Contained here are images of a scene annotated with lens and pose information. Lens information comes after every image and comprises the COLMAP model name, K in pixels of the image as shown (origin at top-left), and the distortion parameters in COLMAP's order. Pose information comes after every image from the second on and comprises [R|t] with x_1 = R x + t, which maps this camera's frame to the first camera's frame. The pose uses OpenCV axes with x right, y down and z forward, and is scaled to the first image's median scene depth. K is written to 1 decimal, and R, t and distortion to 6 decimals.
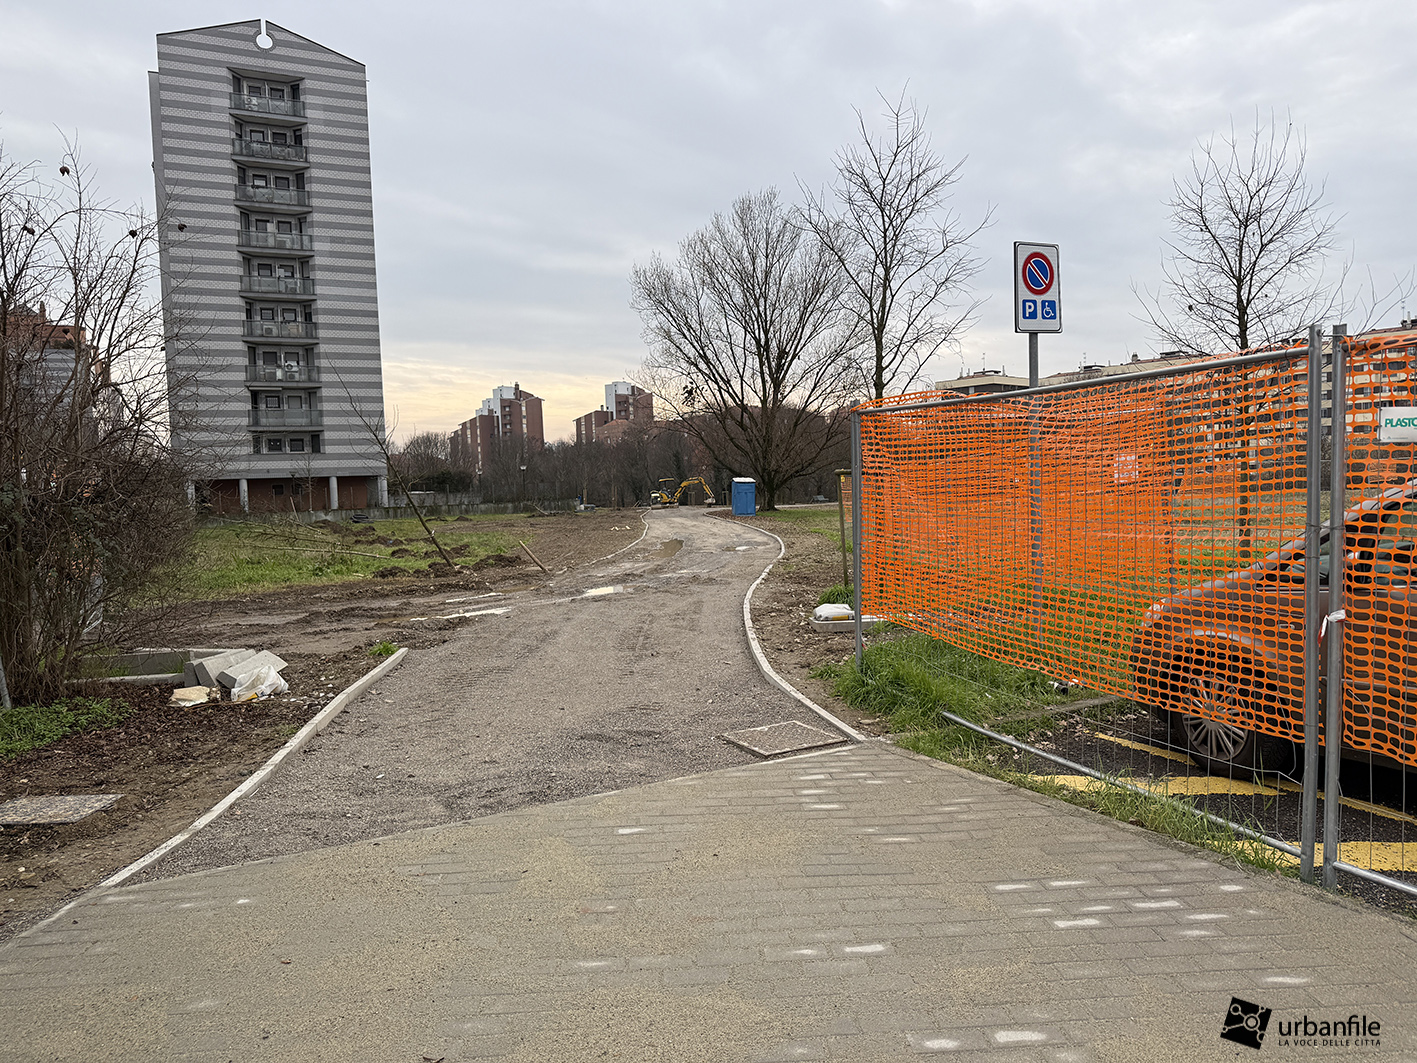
lens RADIAL K [[991.4, 0, 708.5], [0, 991.4, 531.5], [0, 0, 1]] dist [0.034225, -0.002569]
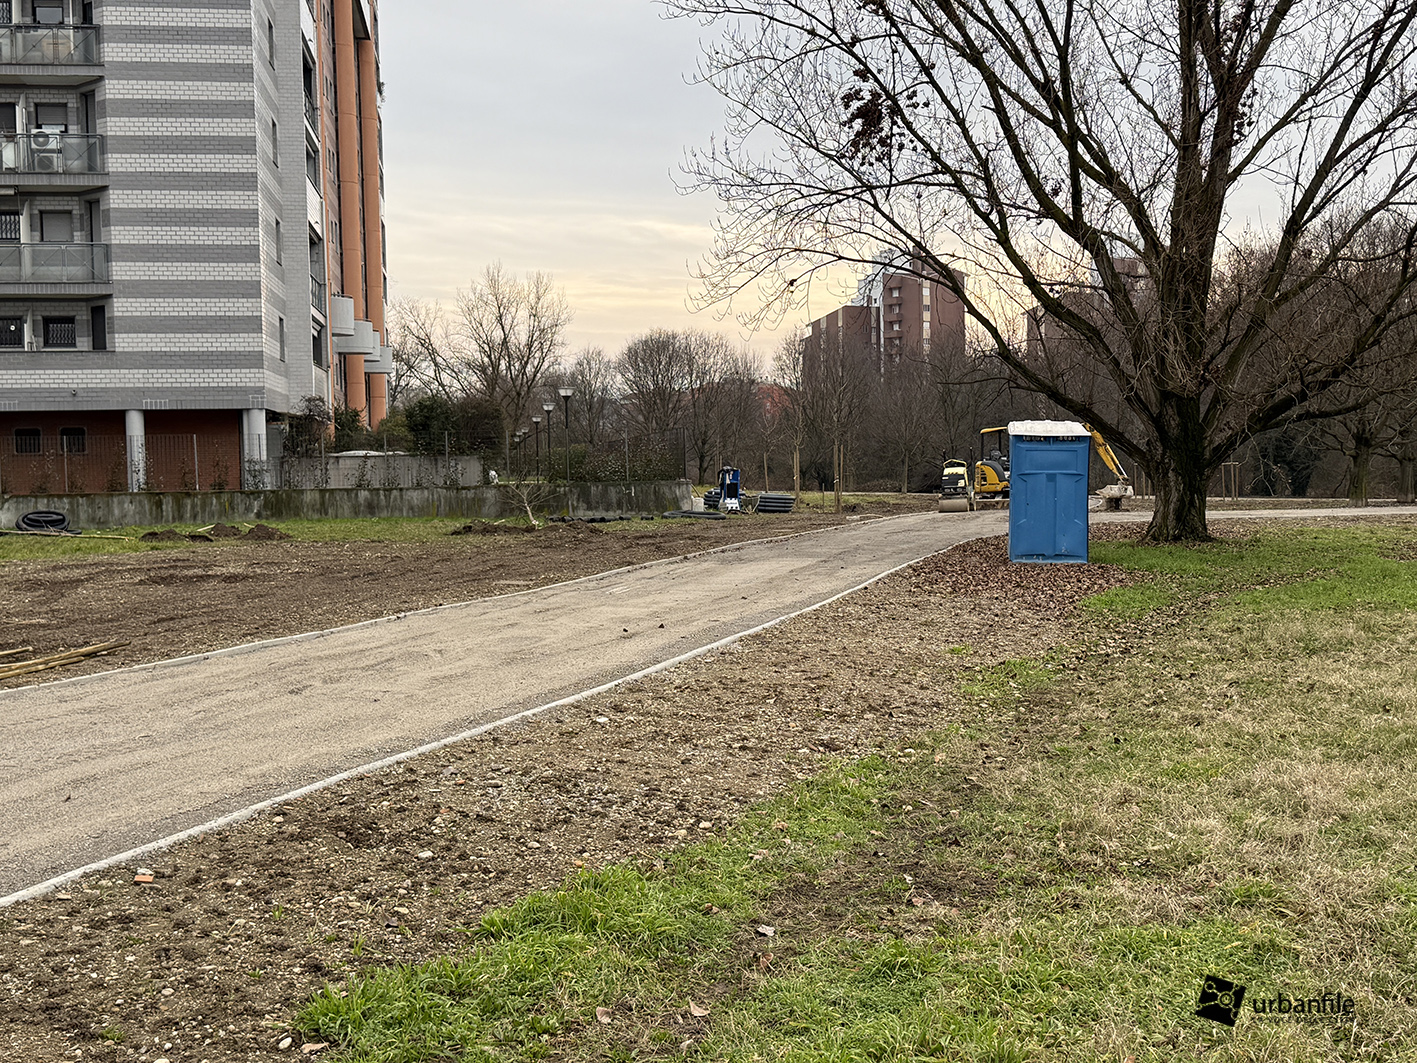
lens RADIAL K [[1783.6, 0, 708.5], [0, 1783.6, 531.5], [0, 0, 1]] dist [0.074001, -0.002482]
pose [[0.943123, 0.032322, -0.330868, 0.100829], [-0.031016, 0.999476, 0.009229, -0.023594], [0.330993, 0.001558, 0.943632, 0.465650]]
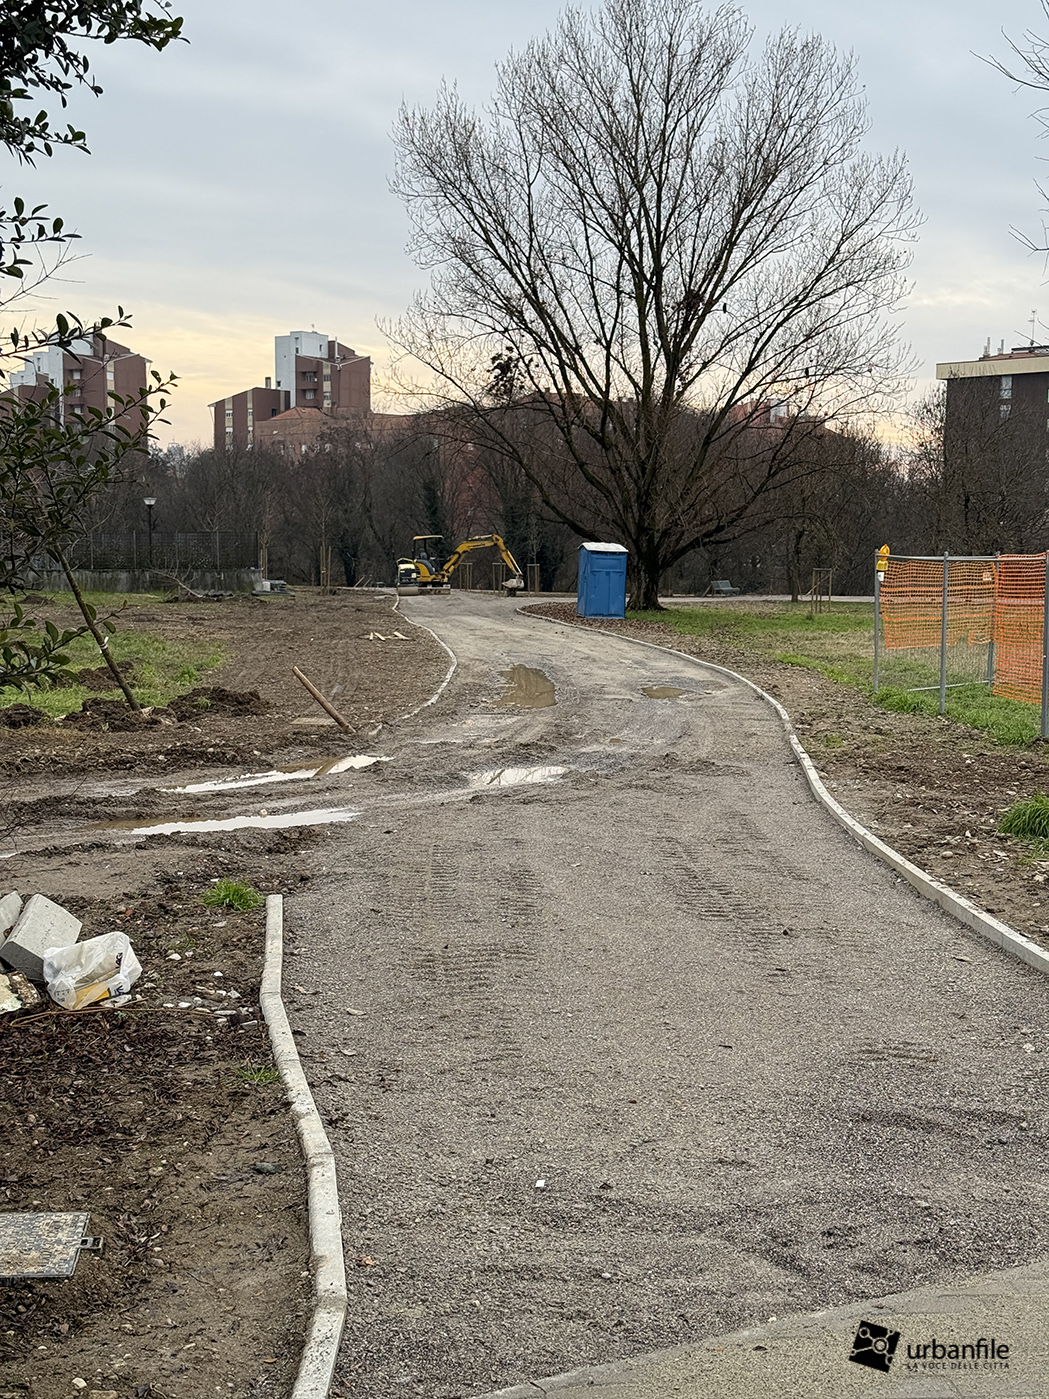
lens RADIAL K [[1962.1, 0, 524.5], [0, 1962.1, 699.5], [0, 0, 1]] dist [0.048918, 0.099260]
pose [[0.998511, 0.041779, 0.035063, -0.033669], [-0.042842, 0.998627, 0.030130, -0.002766], [-0.033756, -0.031587, 0.998931, 0.000460]]
